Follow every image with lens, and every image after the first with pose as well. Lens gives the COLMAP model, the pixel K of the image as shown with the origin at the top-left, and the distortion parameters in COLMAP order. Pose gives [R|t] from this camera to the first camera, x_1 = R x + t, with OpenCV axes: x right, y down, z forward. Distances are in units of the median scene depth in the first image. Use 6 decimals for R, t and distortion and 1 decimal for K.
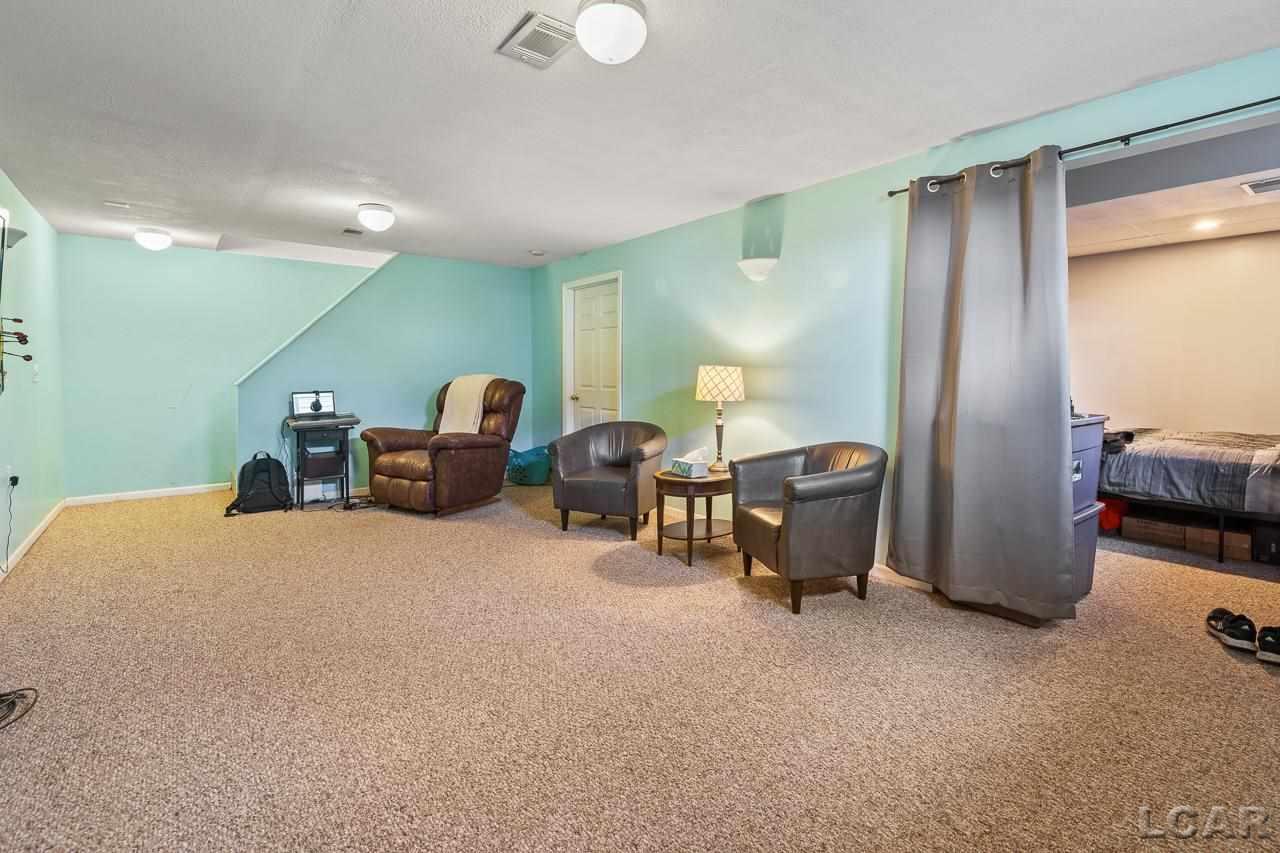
lens RADIAL K [[579.5, 0, 659.6], [0, 579.5, 401.7], [0, 0, 1]] dist [0.004961, 0.000473]
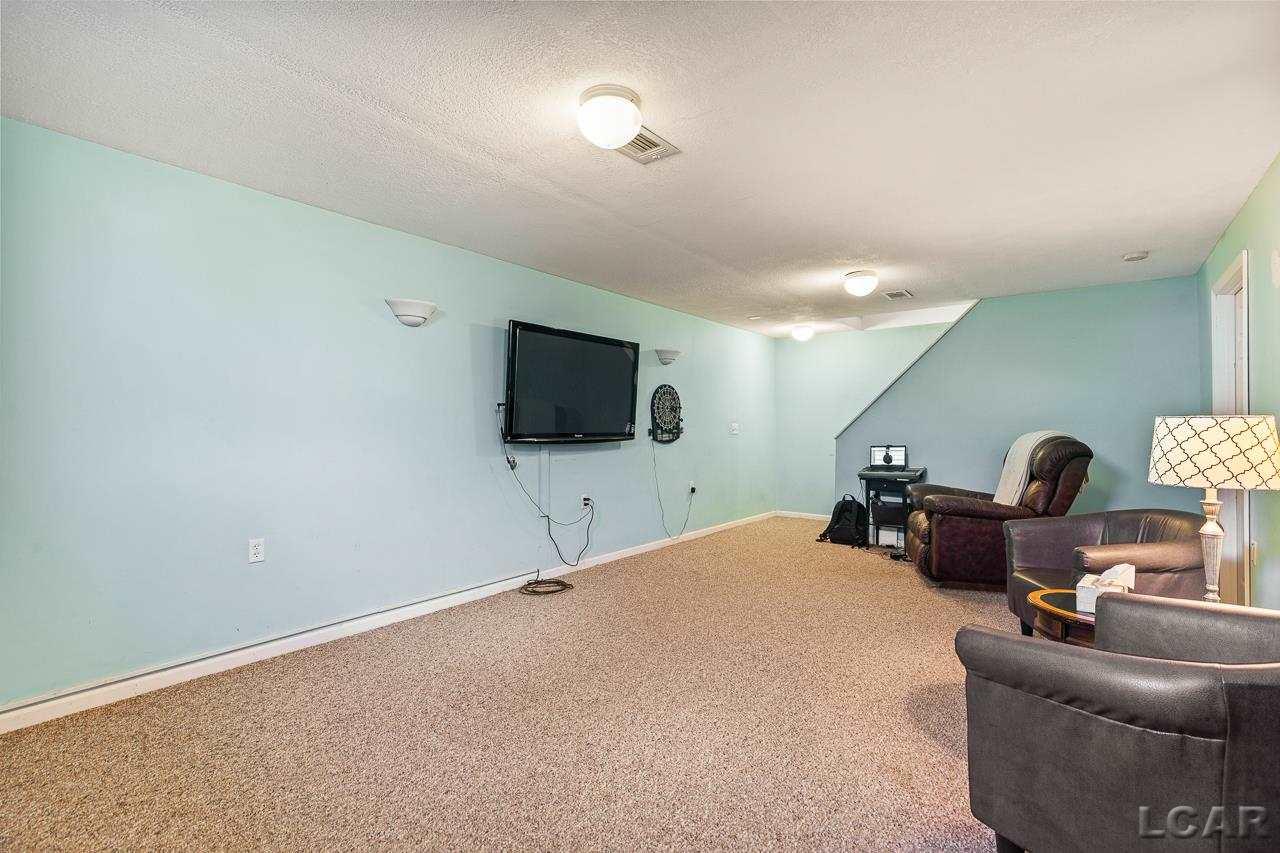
lens RADIAL K [[579.5, 0, 641.7], [0, 579.5, 426.3], [0, 0, 1]] dist [0.004961, 0.000473]
pose [[0.213825, -0.001462, -0.976871, 0.387362], [-0.046062, 0.998871, -0.011577, -0.020322], [0.975785, 0.047472, 0.213516, 0.316634]]
